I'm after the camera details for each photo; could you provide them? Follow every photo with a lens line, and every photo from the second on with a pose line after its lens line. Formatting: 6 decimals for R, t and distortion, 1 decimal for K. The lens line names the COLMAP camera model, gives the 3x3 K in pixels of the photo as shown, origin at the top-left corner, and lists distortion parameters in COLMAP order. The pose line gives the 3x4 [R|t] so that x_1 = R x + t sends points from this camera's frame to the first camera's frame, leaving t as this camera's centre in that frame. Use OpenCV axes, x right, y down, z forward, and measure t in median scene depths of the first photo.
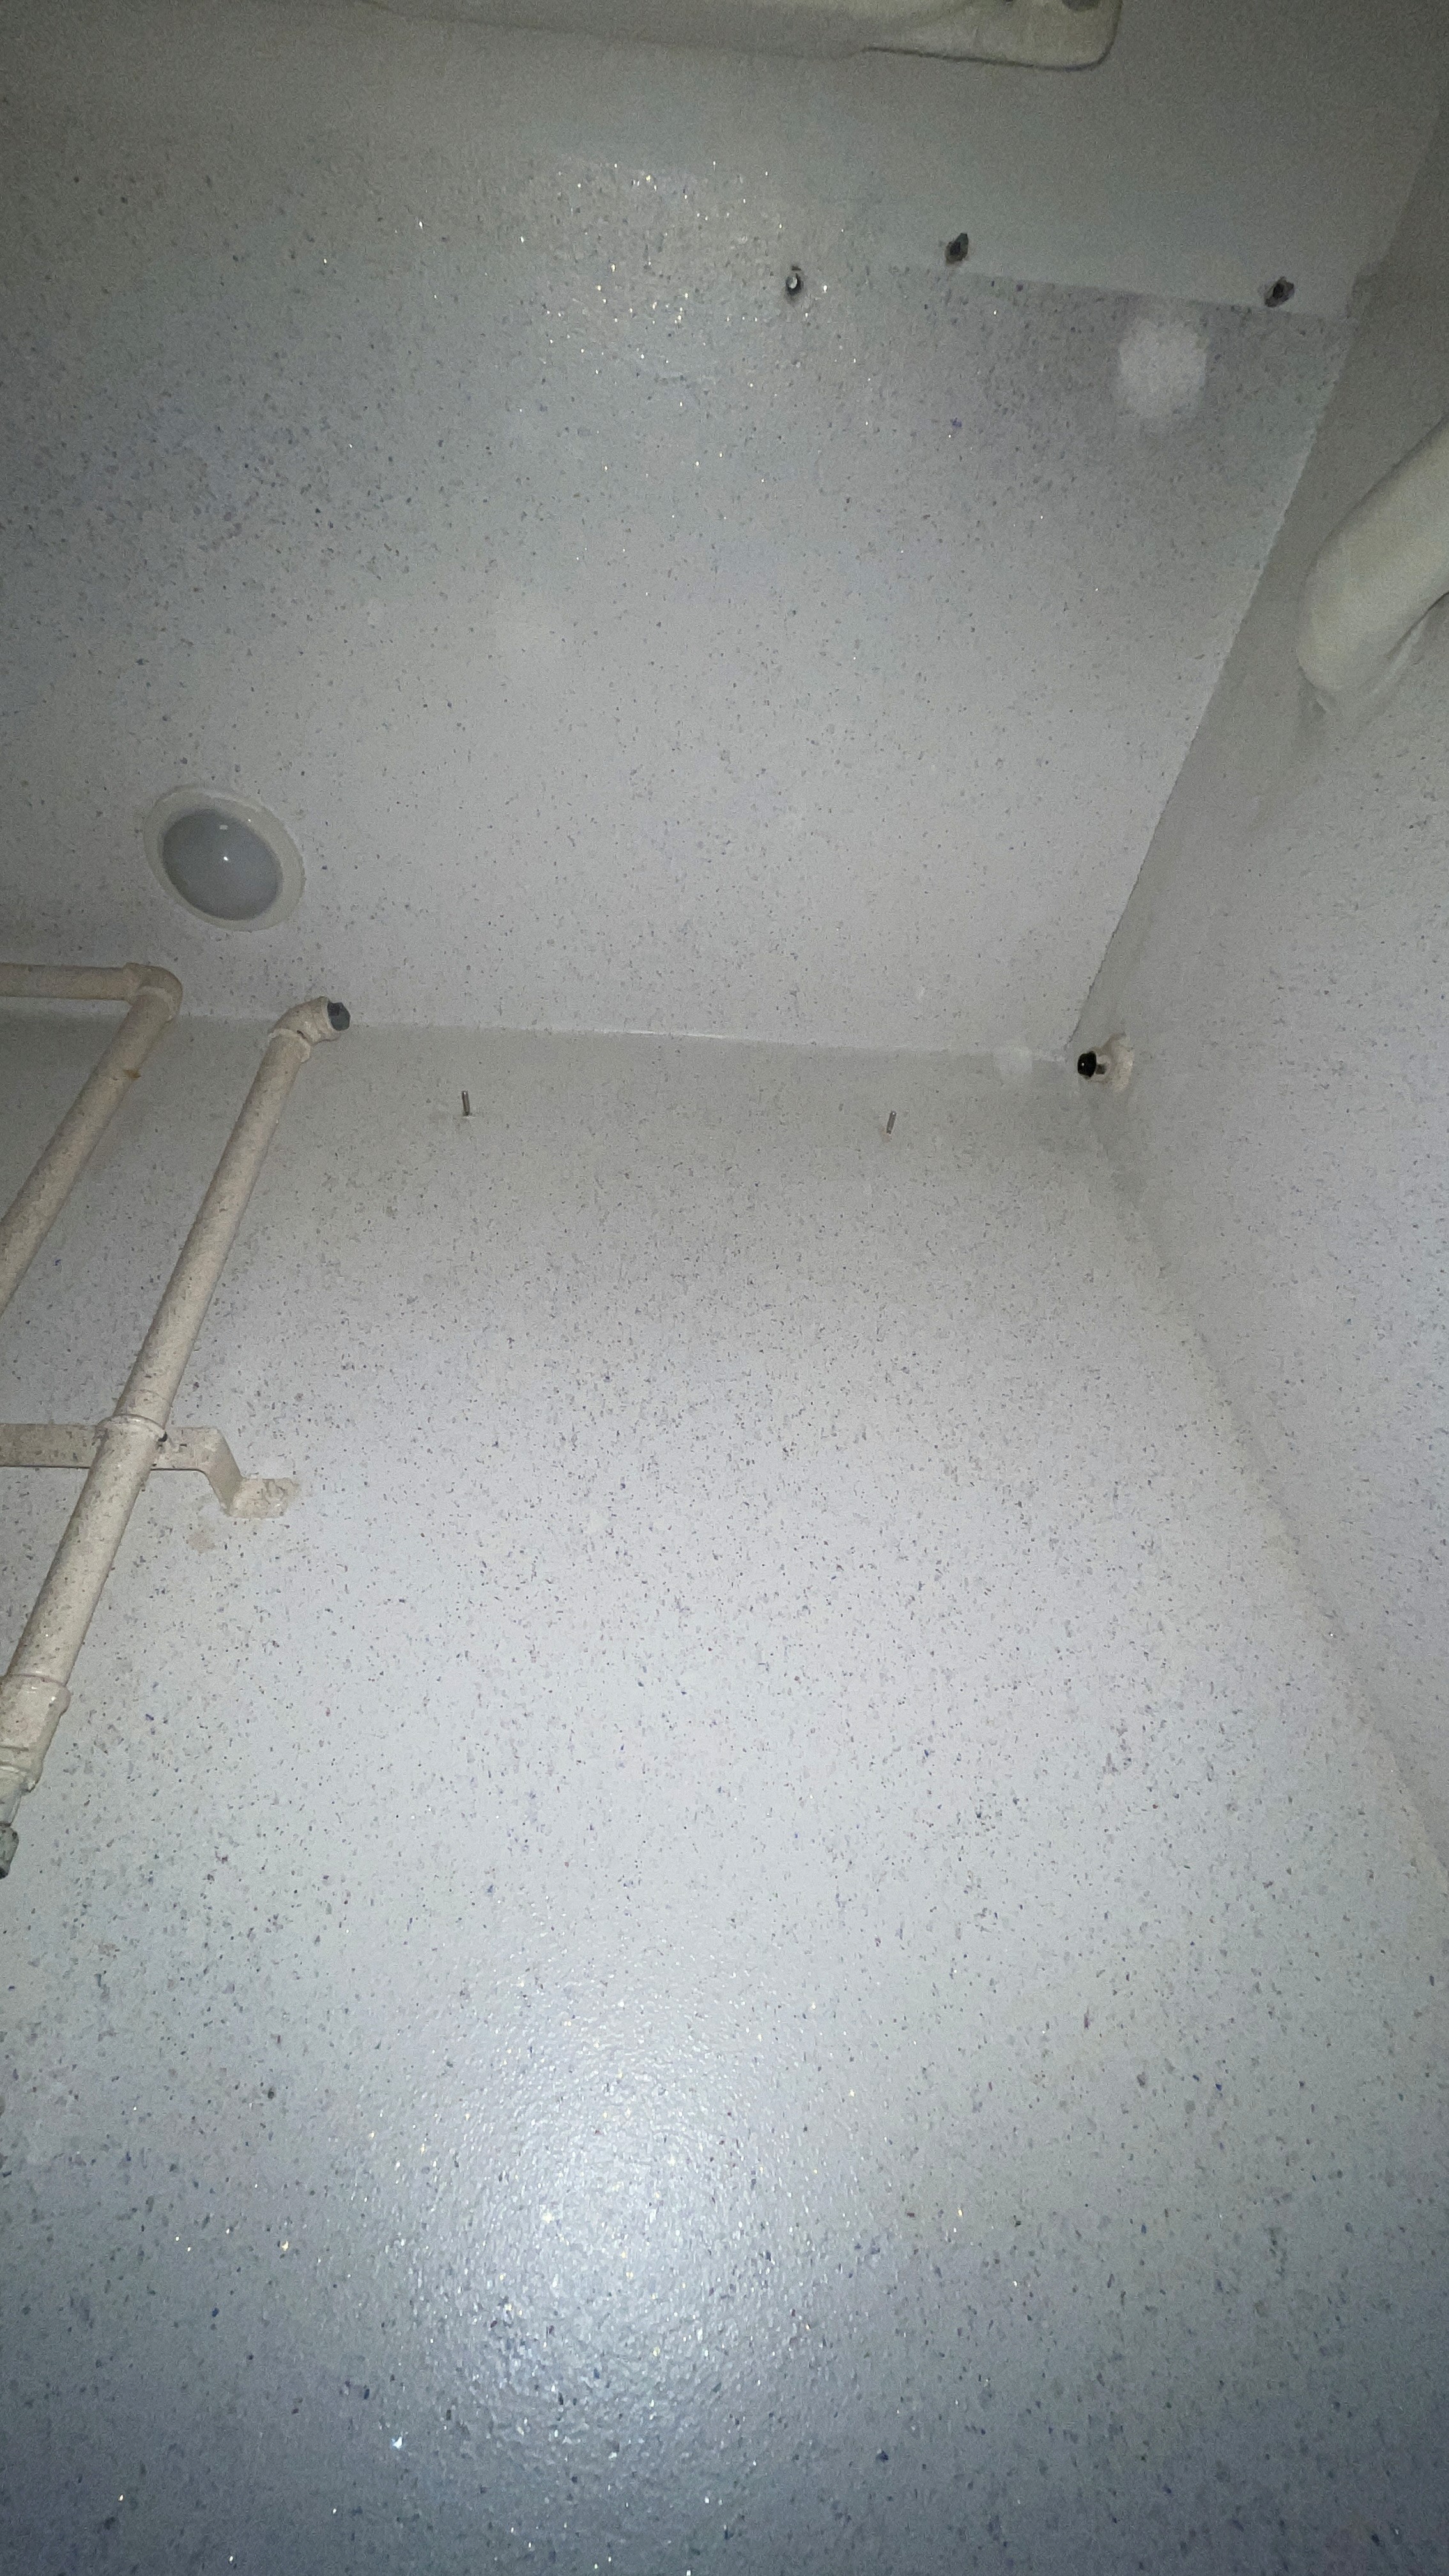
lens RADIAL K [[1048.5, 0, 734.4], [0, 1048.5, 1282.4], [0, 0, 1]] dist [-0.005580, 0.000704]
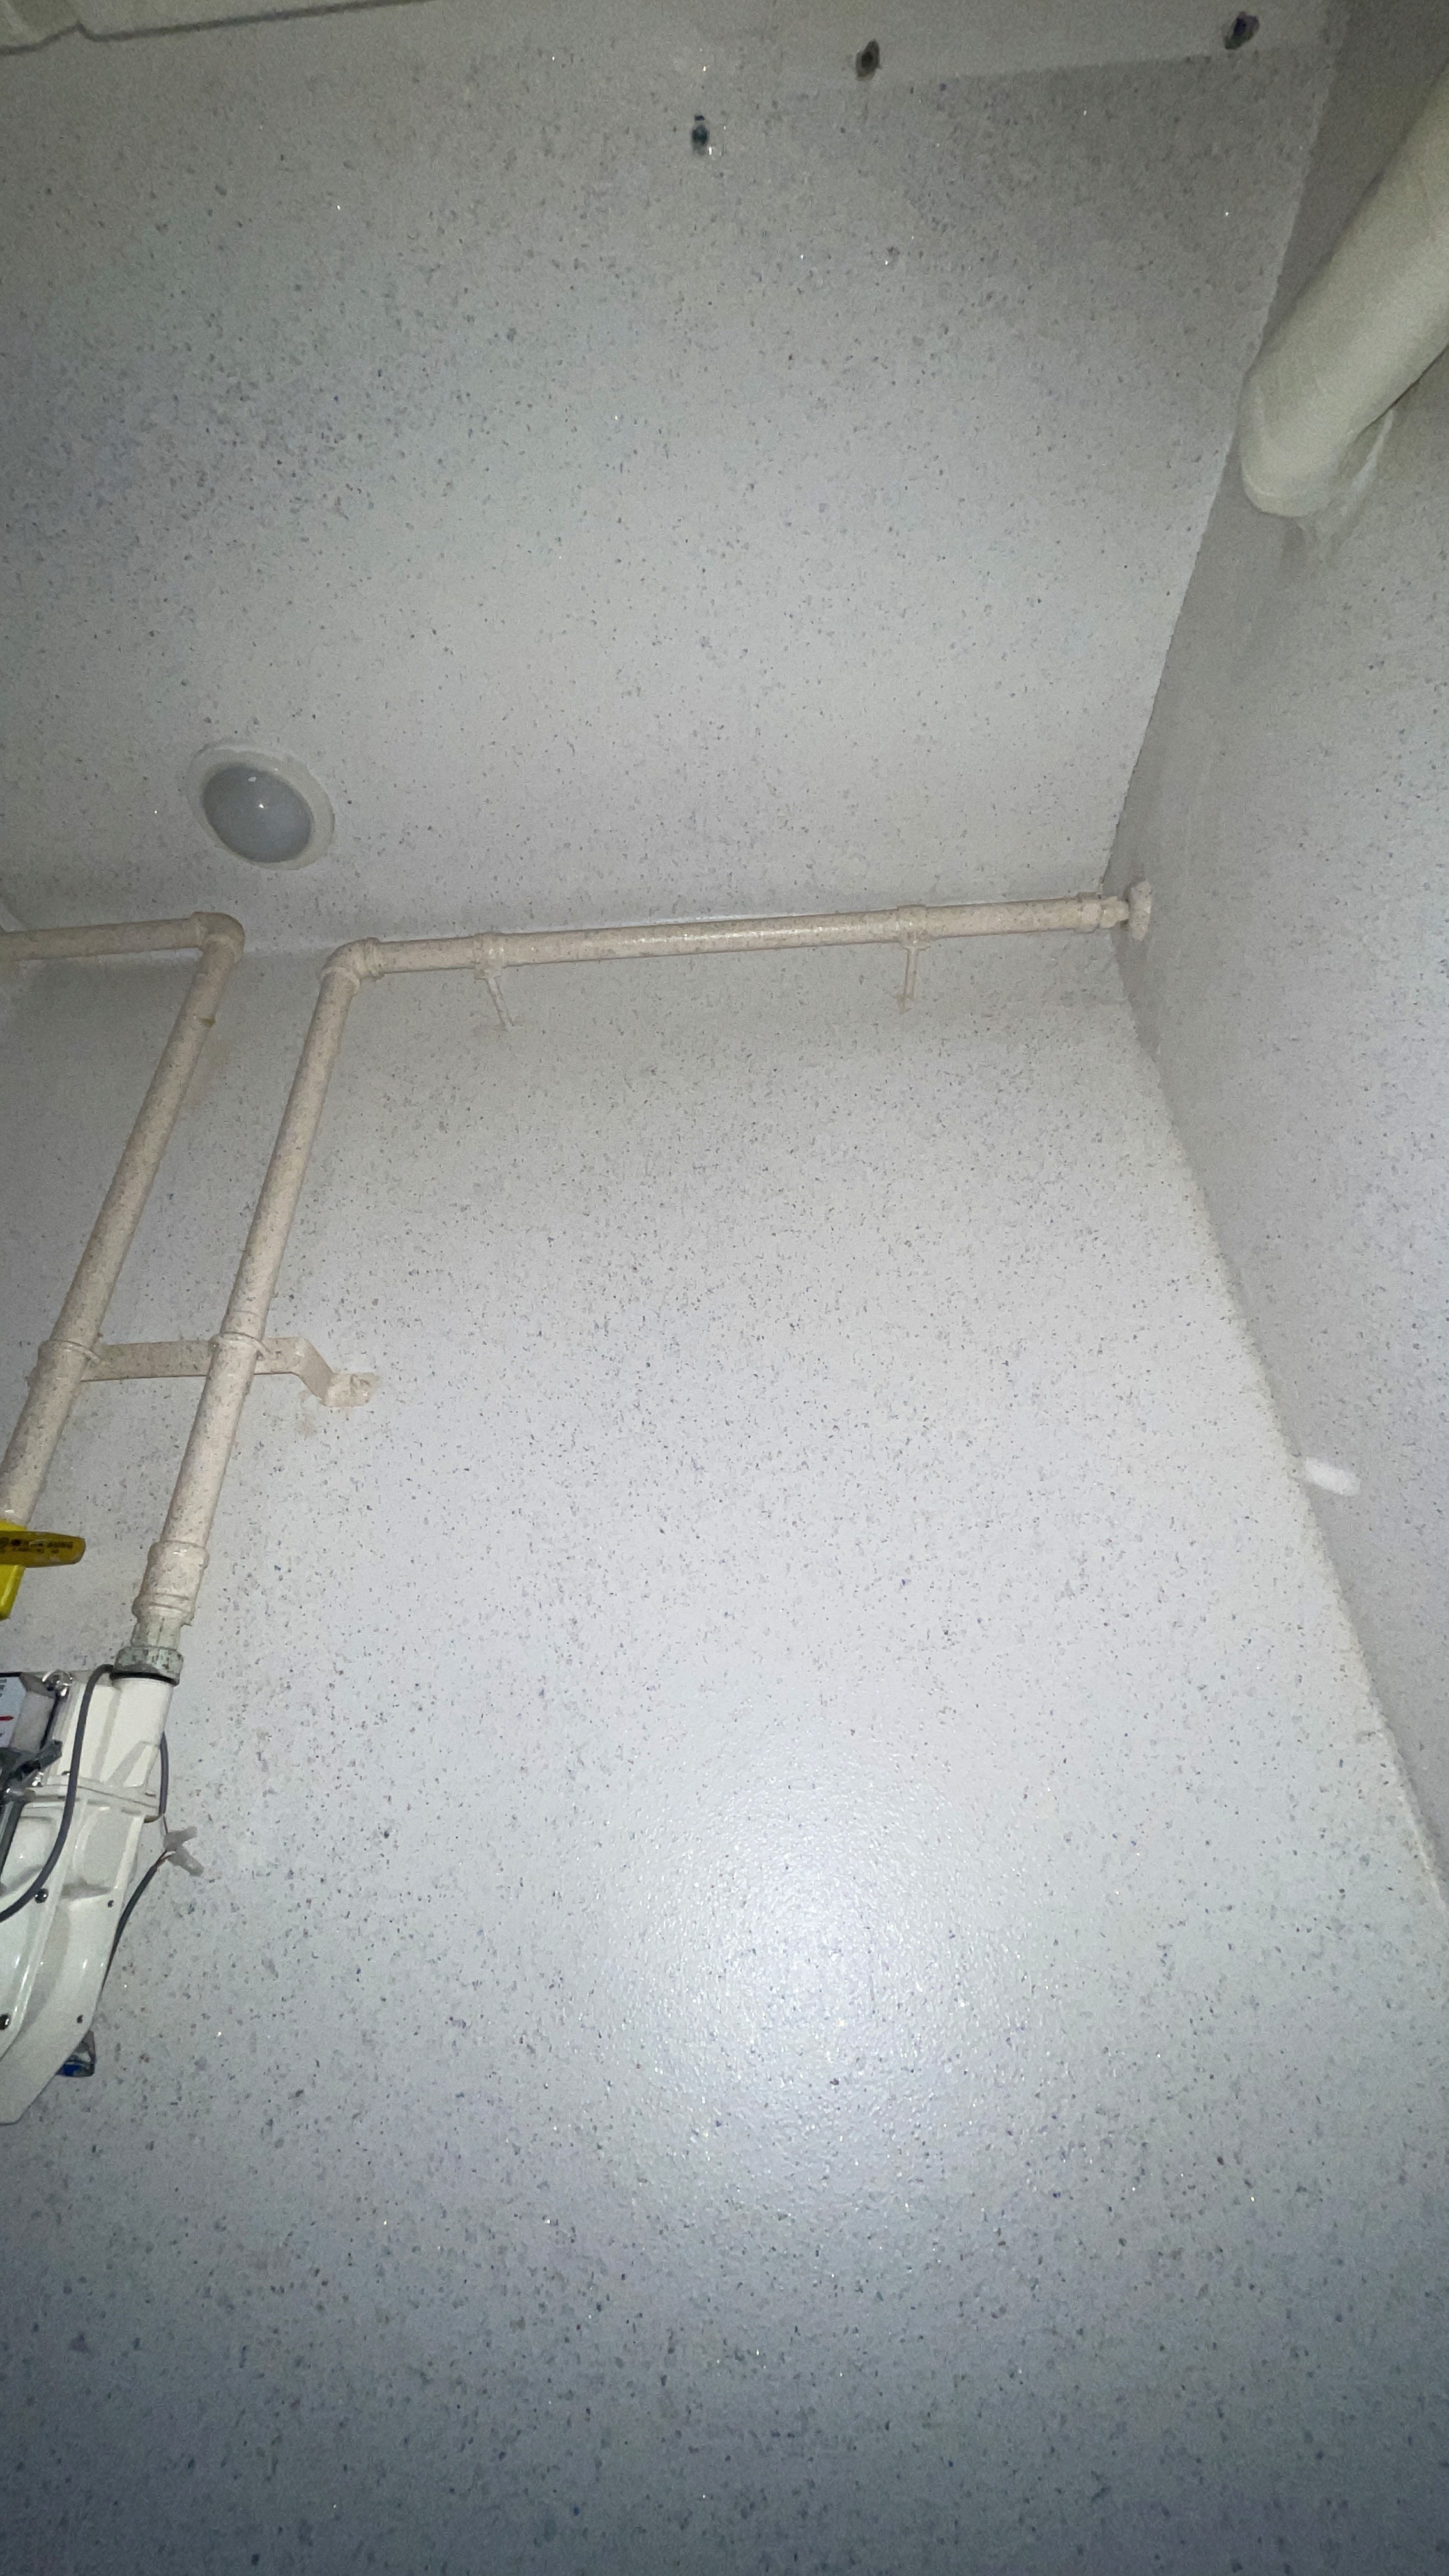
lens RADIAL K [[1048.5, 0, 728.7], [0, 1048.5, 1287.9], [0, 0, 1]] dist [-0.005580, 0.000704]
pose [[0.988876, -0.055460, -0.138014, 0.149559], [0.077140, 0.984571, 0.157067, -0.064259], [0.127174, -0.165967, 0.977897, -0.099534]]
